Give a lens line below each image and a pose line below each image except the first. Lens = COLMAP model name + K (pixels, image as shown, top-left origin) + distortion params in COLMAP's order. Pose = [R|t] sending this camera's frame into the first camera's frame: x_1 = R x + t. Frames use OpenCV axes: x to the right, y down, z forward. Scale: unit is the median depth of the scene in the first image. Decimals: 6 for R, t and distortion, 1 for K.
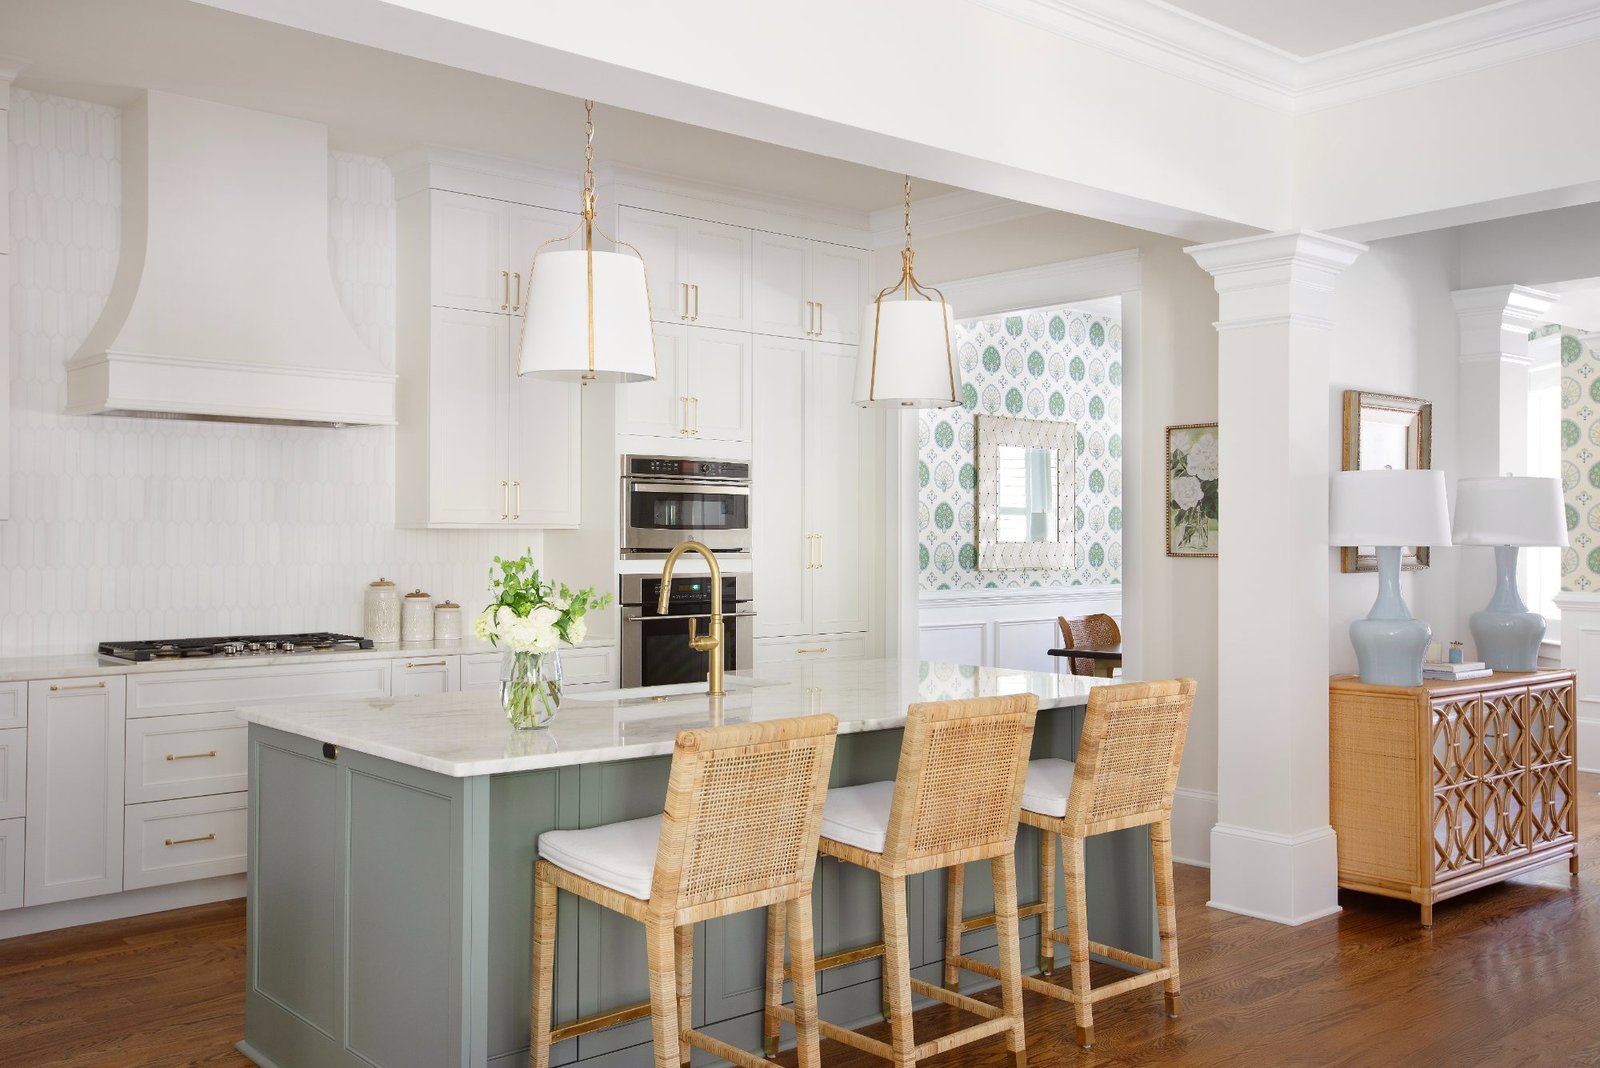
lens RADIAL K [[1465.8, 0, 800.0], [0, 1465.8, 534.0], [0, 0, 1]] dist [0.036511, 0.002749]
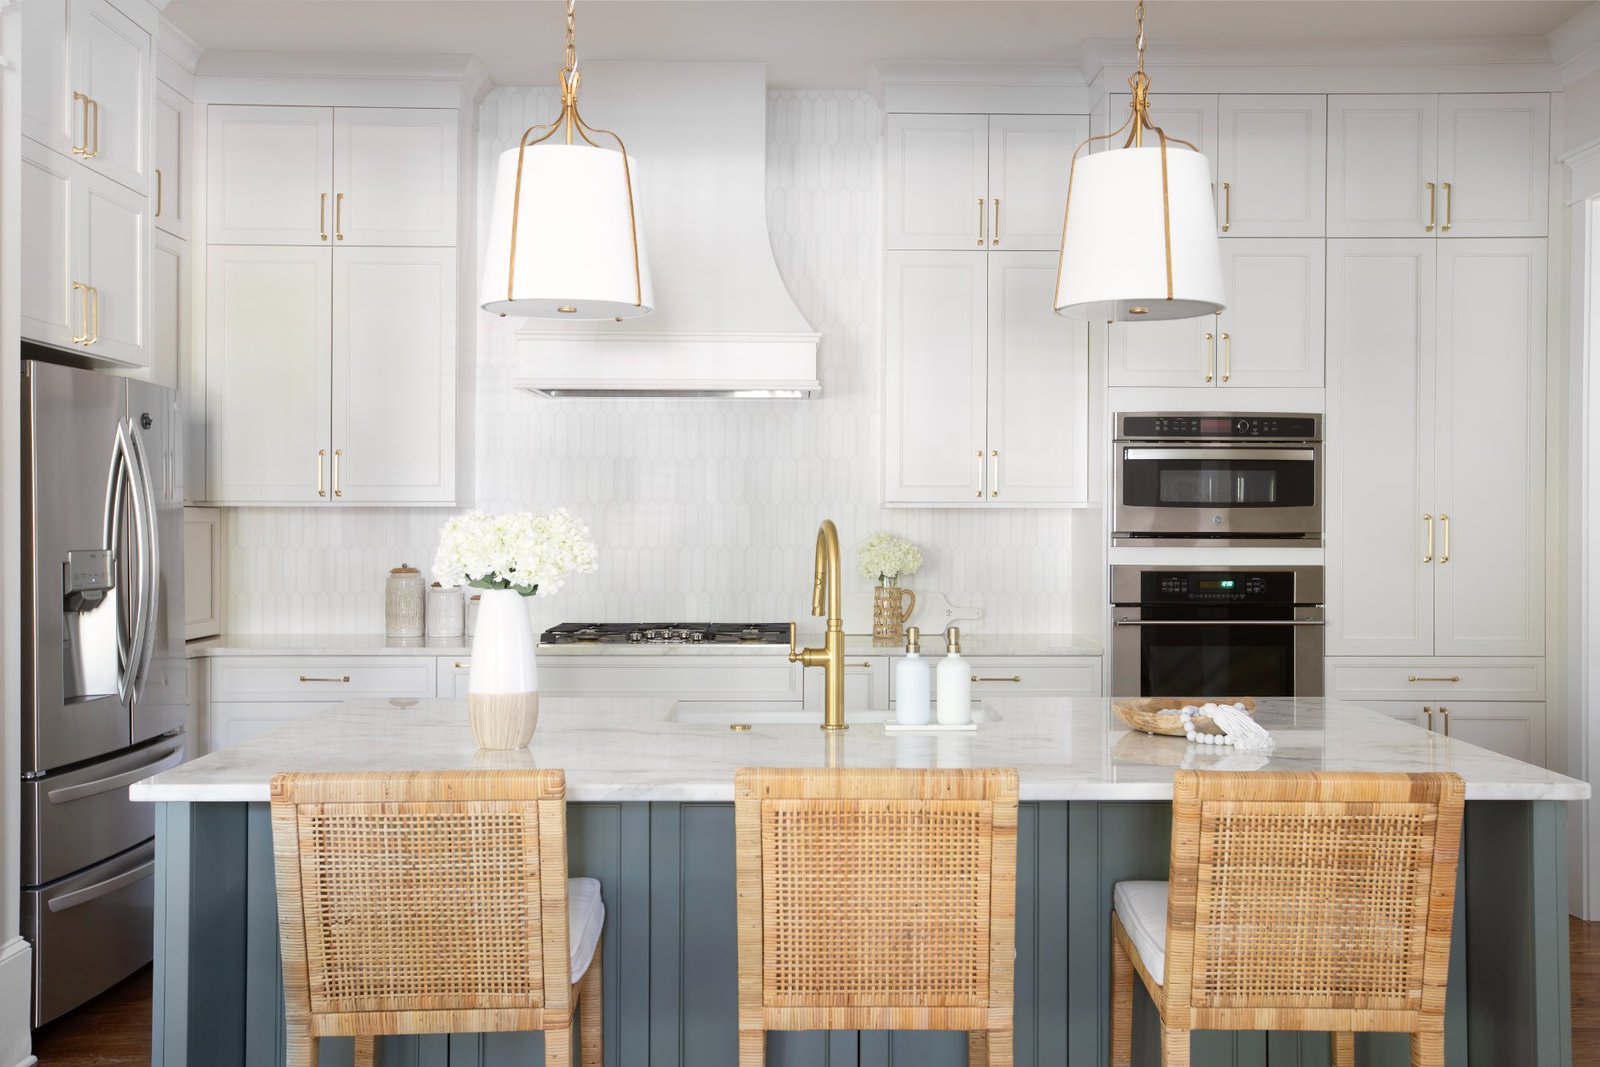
lens RADIAL K [[1537.6, 0, 800.0], [0, 1537.6, 533.5], [0, 0, 1]] dist [0.053671, -0.004135]
pose [[0.761294, 0.004498, -0.648391, 0.306219], [0.001176, 0.999965, 0.008318, 0.003652], [0.648406, -0.007095, 0.761262, 0.283067]]
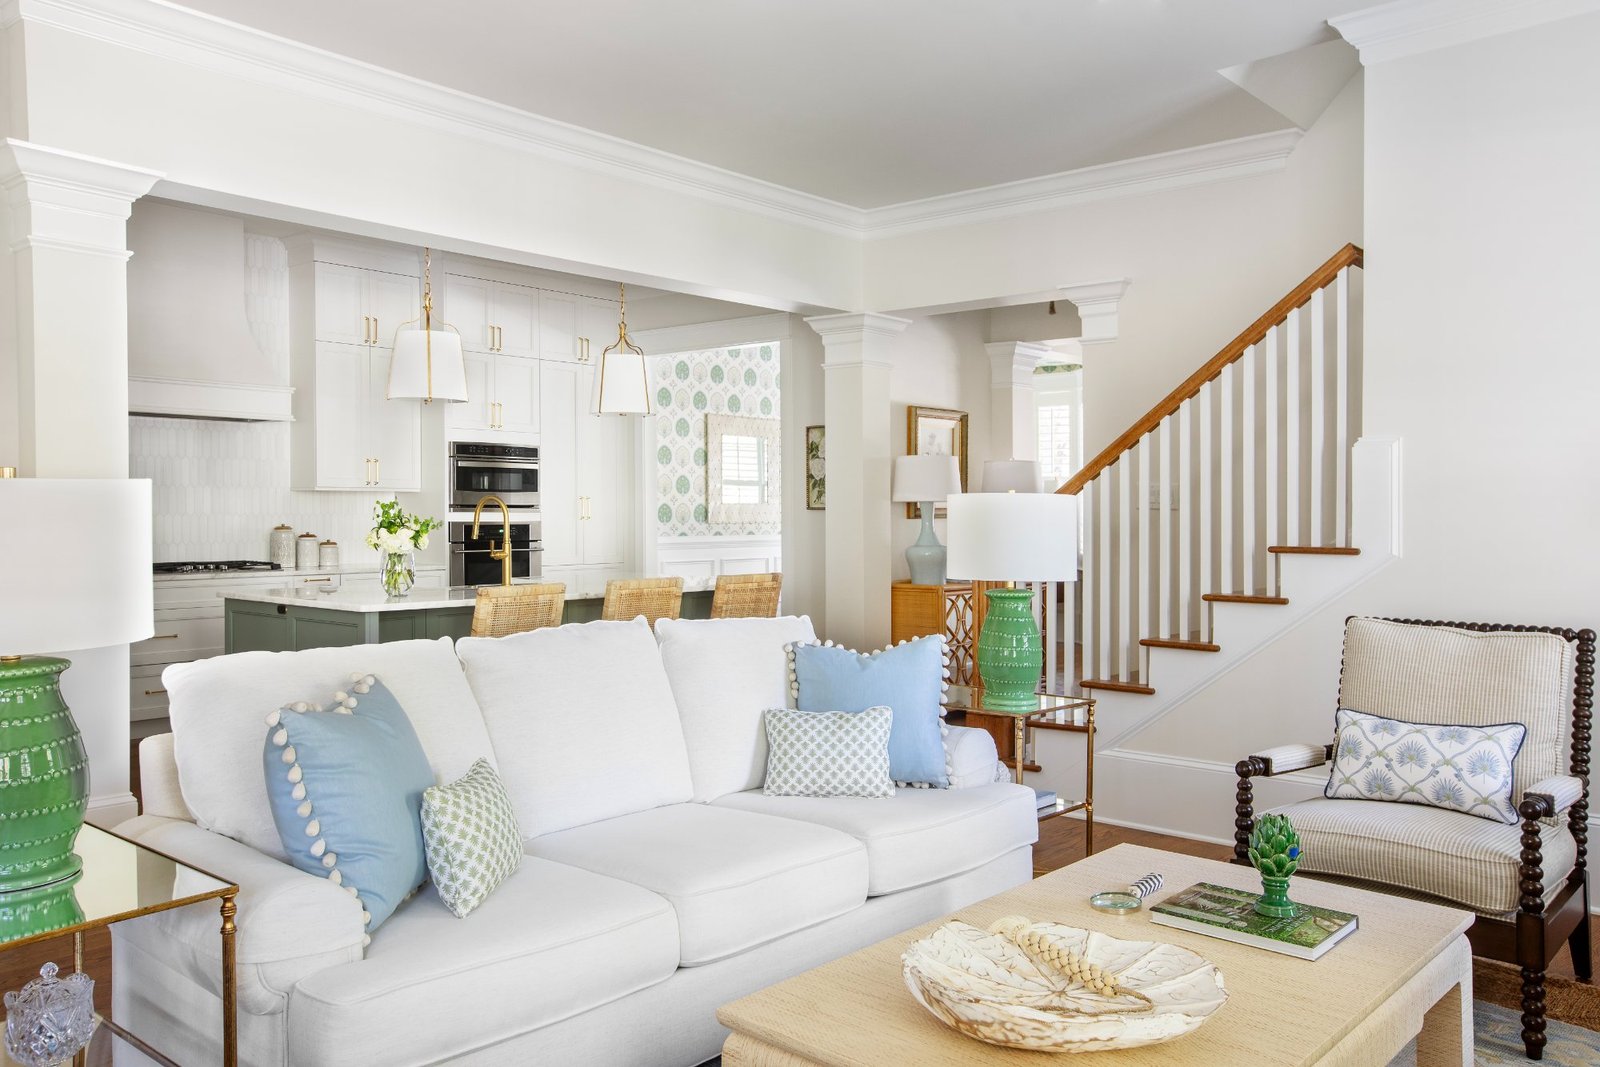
lens RADIAL K [[1291.0, 0, 800.0], [0, 1291.0, 533.5], [0, 0, 1]] dist [0.027701, -0.003064]
pose [[0.989922, -0.003557, 0.141567, 0.047837], [0.000519, 0.999769, 0.021490, 0.011955], [-0.141611, -0.021200, 0.989695, -0.376486]]
